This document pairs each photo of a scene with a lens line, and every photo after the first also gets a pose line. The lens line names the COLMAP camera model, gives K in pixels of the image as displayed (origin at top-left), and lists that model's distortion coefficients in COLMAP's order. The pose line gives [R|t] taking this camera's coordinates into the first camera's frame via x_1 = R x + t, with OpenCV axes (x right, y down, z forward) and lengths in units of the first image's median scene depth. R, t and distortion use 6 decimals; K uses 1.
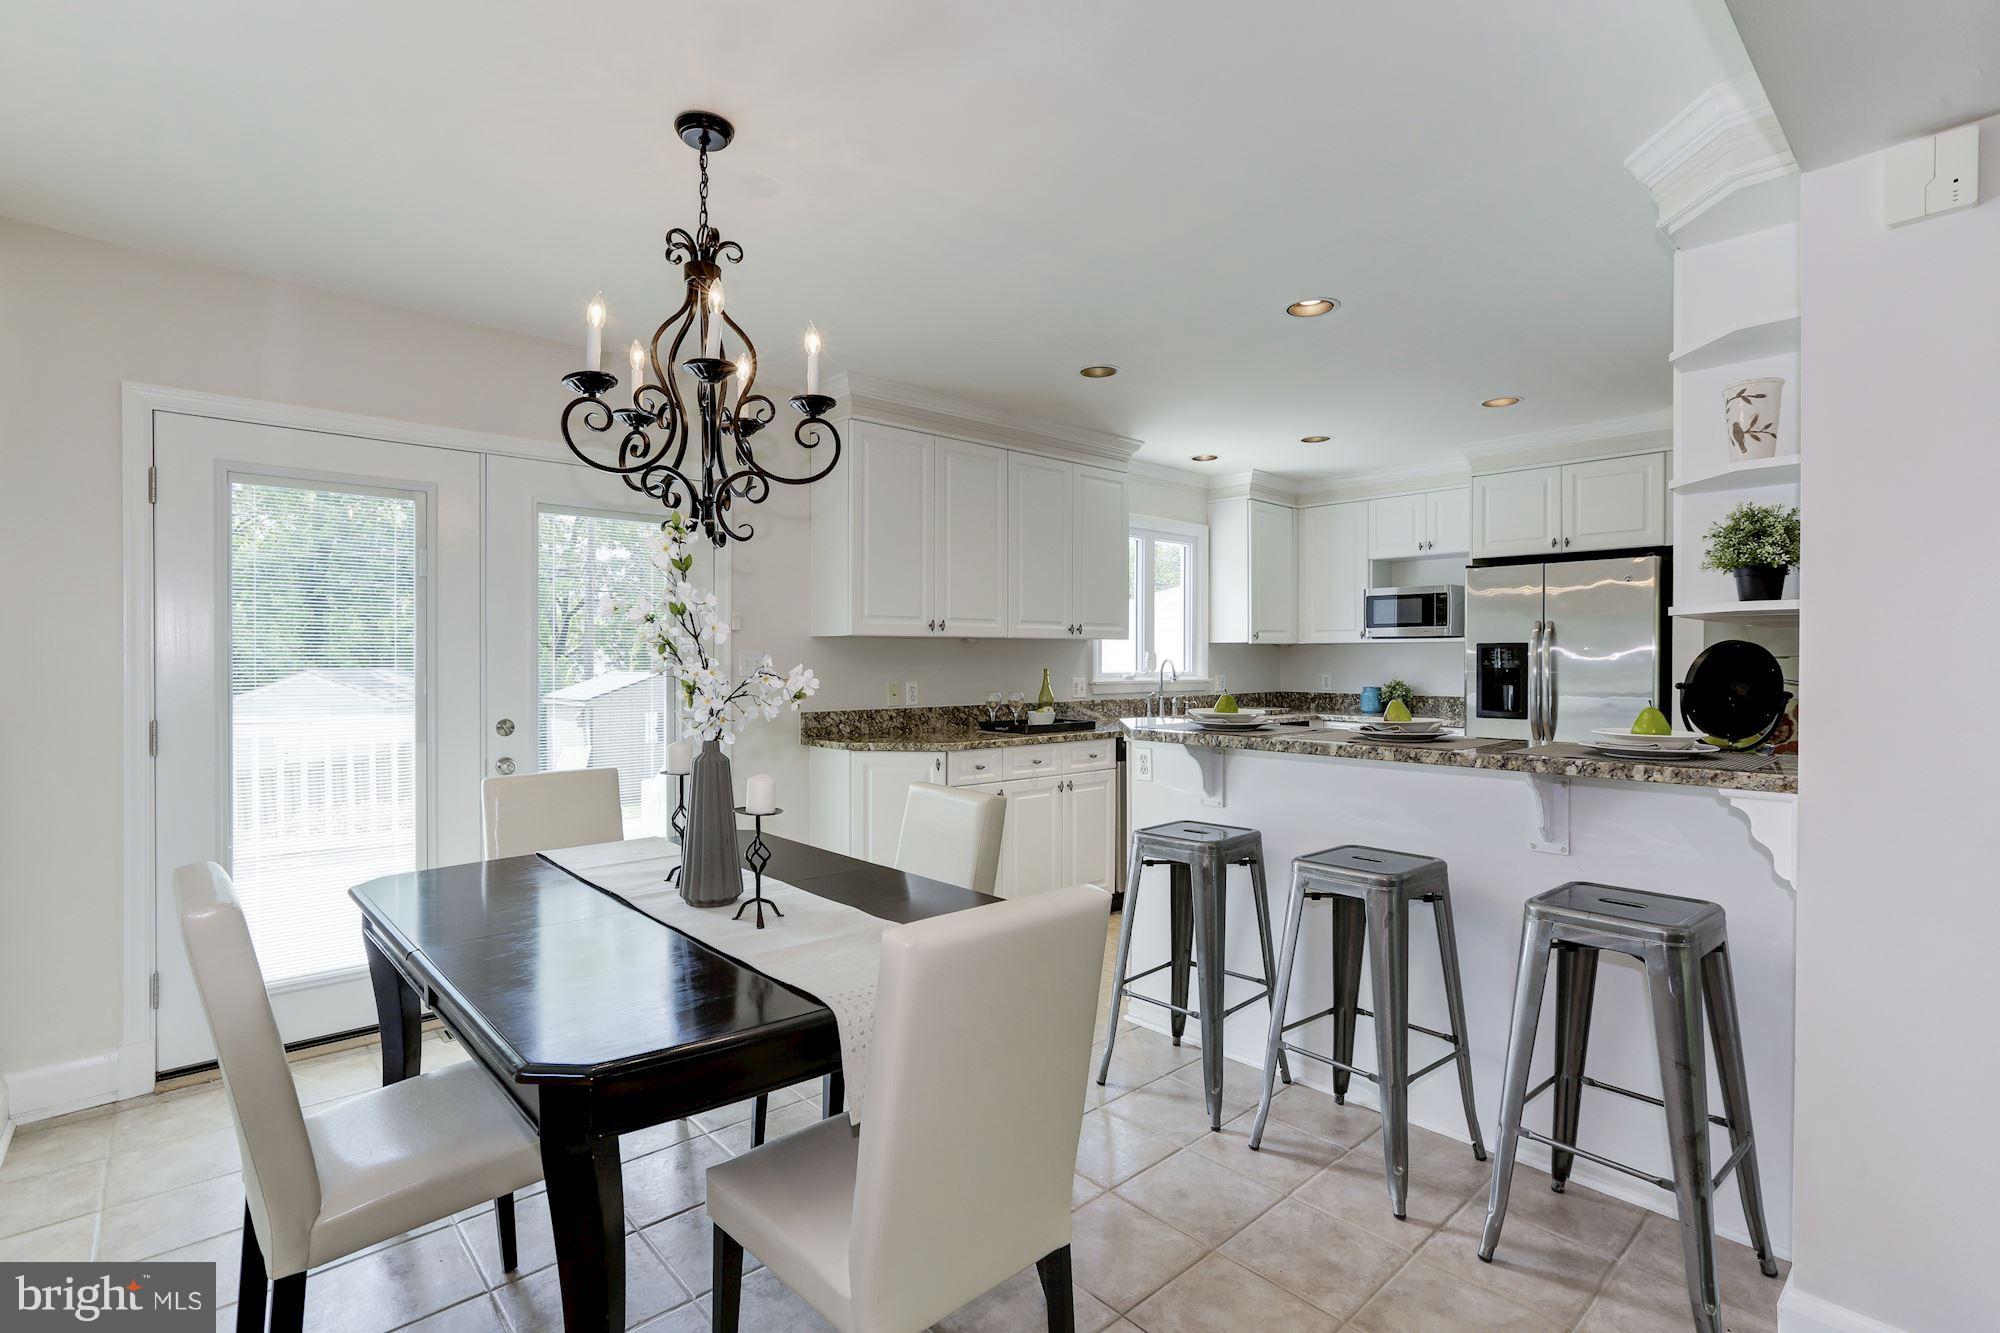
lens RADIAL K [[920.0, 0, 984.2], [0, 920.0, 663.5], [0, 0, 1]] dist [-0.015231, 0.000019]
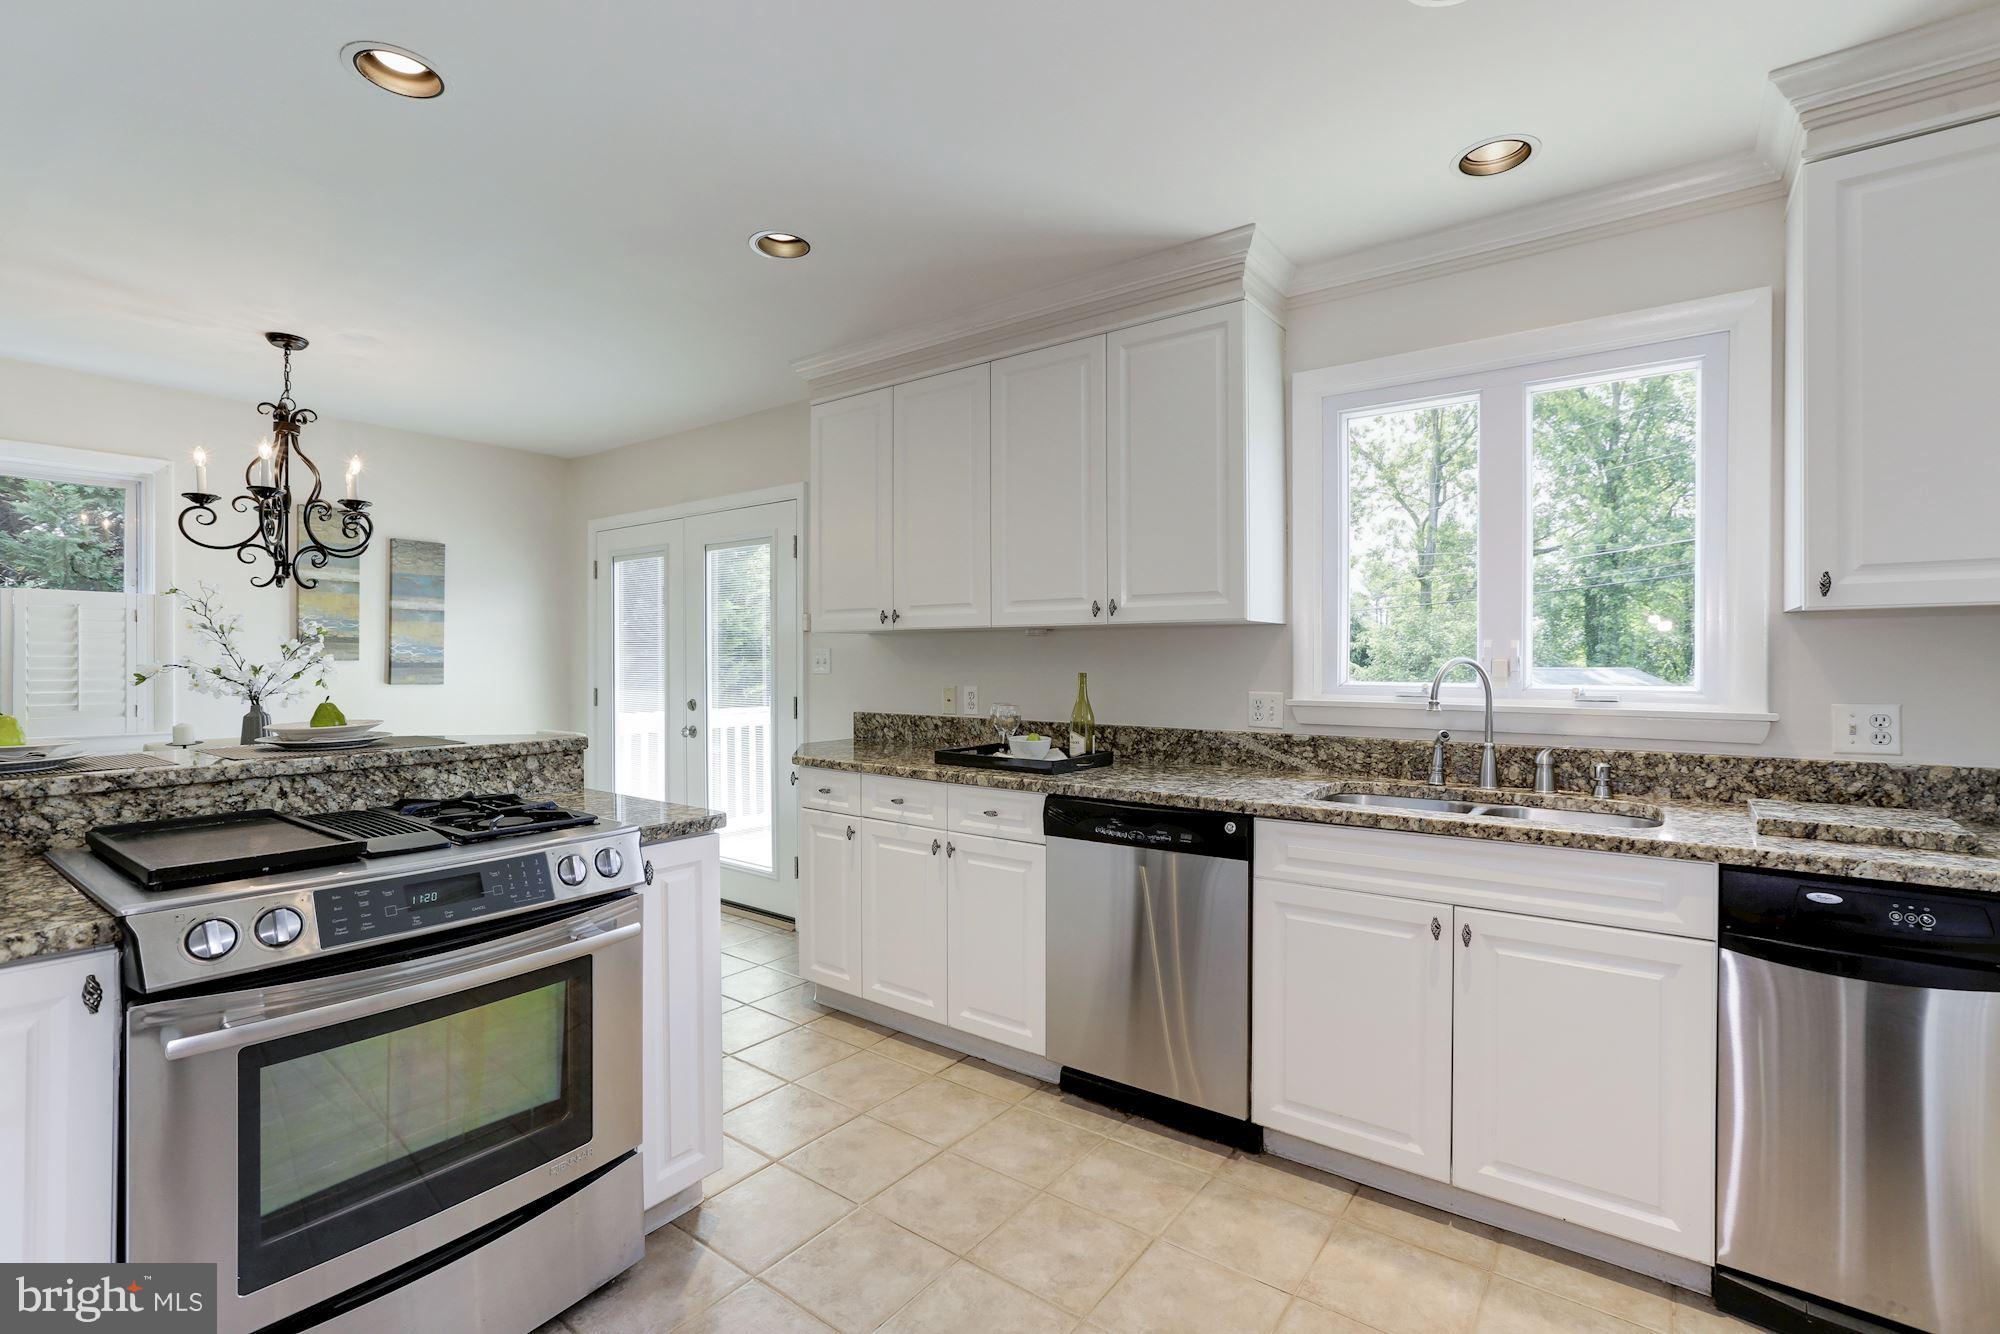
lens RADIAL K [[920.0, 0, 989.1], [0, 920.0, 659.4], [0, 0, 1]] dist [-0.015231, 0.000019]
pose [[0.202116, 0.009936, -0.979311, 0.715747], [0.004160, 0.999931, 0.011004, -0.011377], [0.979353, -0.006298, 0.202061, 0.856374]]
